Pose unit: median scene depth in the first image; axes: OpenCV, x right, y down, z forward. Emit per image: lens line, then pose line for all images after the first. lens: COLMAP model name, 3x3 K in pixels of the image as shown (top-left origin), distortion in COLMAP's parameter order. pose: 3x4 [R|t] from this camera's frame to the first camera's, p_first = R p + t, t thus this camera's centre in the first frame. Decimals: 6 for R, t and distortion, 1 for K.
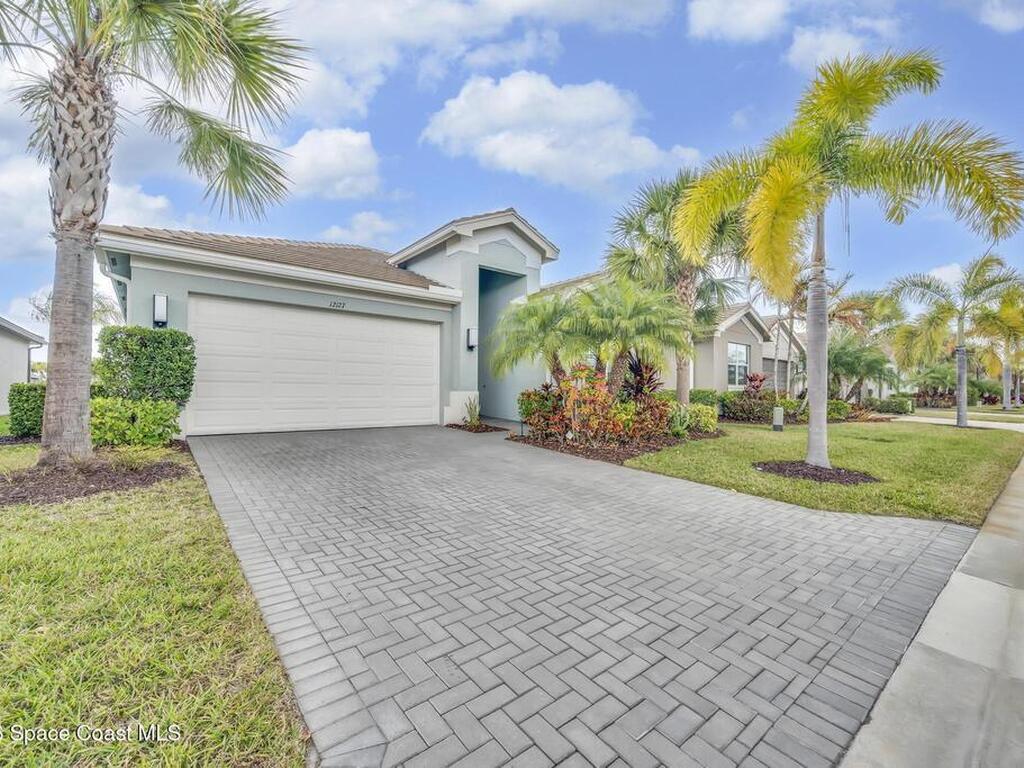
lens RADIAL K [[448.8, 0, 500.9], [0, 448.8, 383.8], [0, 0, 1]] dist [-0.000439, -0.000292]
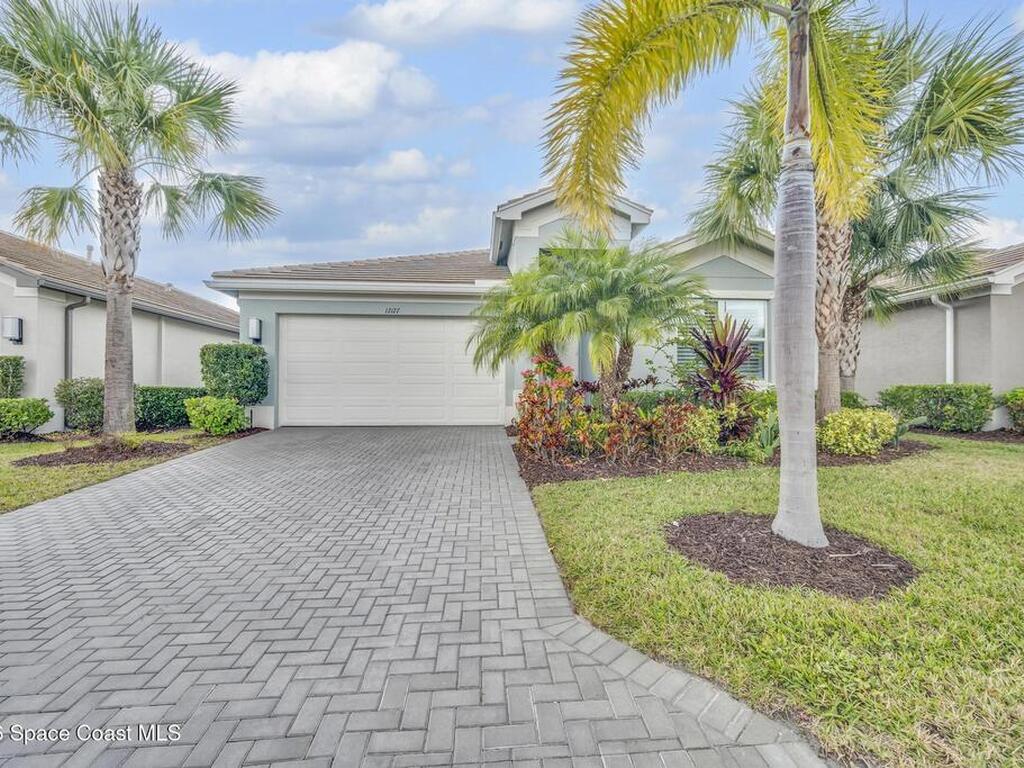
lens RADIAL K [[448.8, 0, 500.9], [0, 448.8, 383.8], [0, 0, 1]] dist [-0.000439, -0.000292]
pose [[0.827350, -0.010341, -0.561591, 0.719239], [0.014169, 0.999897, 0.002463, 0.002145], [0.561507, -0.009995, 0.827411, 0.391350]]
